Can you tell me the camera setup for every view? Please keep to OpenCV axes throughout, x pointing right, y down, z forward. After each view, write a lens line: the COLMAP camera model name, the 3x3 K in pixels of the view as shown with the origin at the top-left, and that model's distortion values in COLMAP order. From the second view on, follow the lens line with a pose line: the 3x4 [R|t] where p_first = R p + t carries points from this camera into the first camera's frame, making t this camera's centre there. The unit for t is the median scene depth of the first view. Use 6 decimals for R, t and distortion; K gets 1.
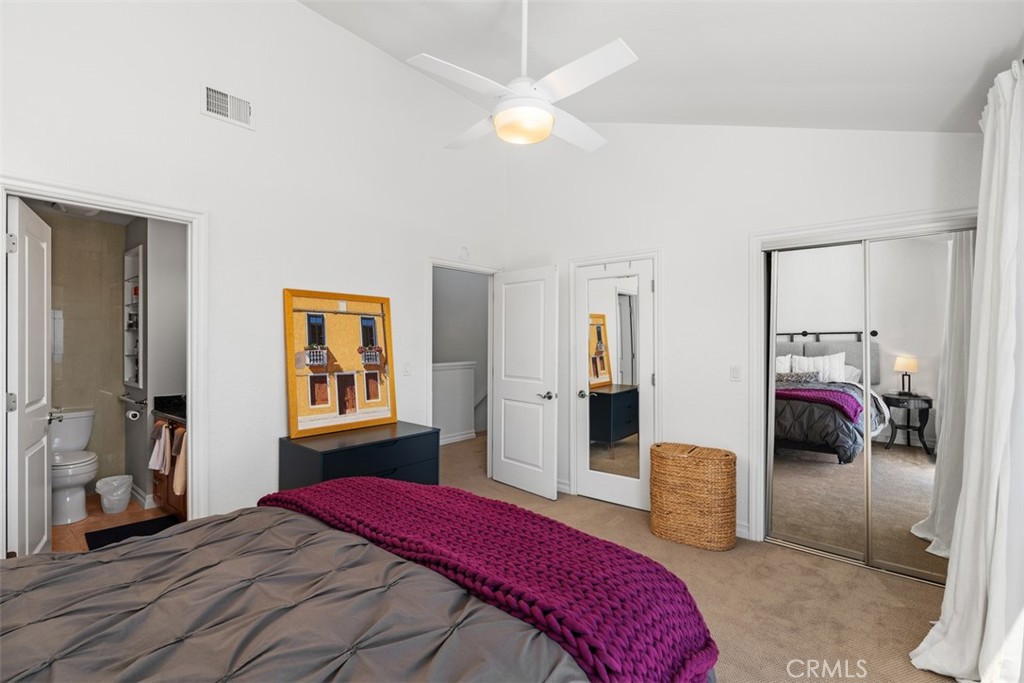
lens RADIAL K [[463.5, 0, 509.7], [0, 463.5, 344.6], [0, 0, 1]] dist [0.000547, -0.000024]
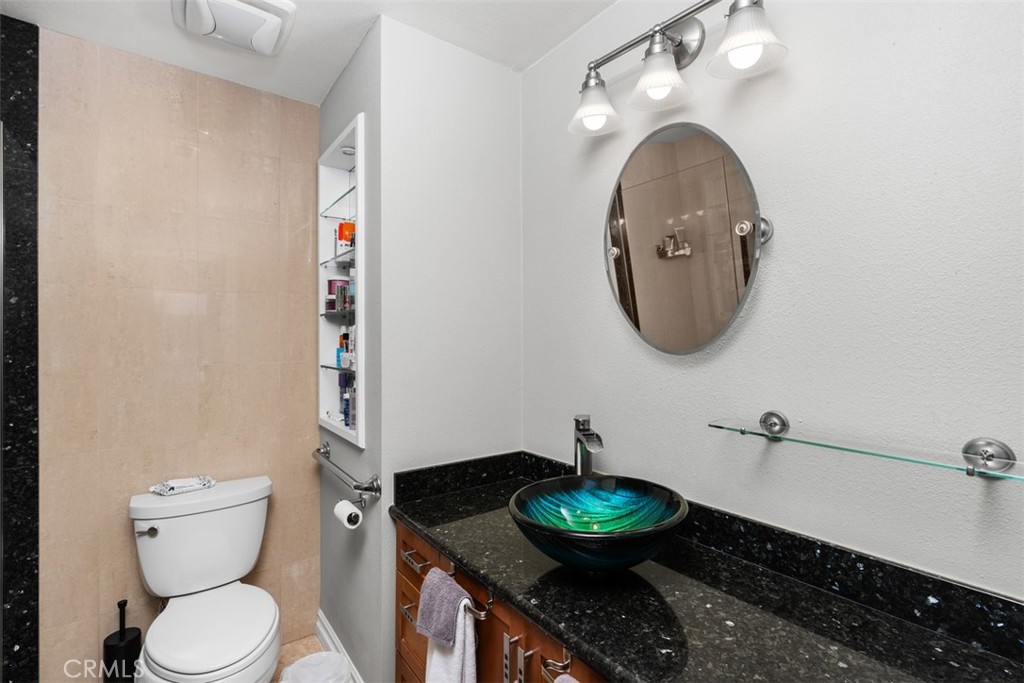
lens RADIAL K [[463.5, 0, 509.7], [0, 463.5, 344.6], [0, 0, 1]] dist [0.000547, -0.000024]
pose [[0.971844, 0.001249, -0.235621, -0.524970], [-0.000511, 0.999995, 0.003194, -0.001366], [0.235624, -0.002983, 0.971840, 0.576350]]
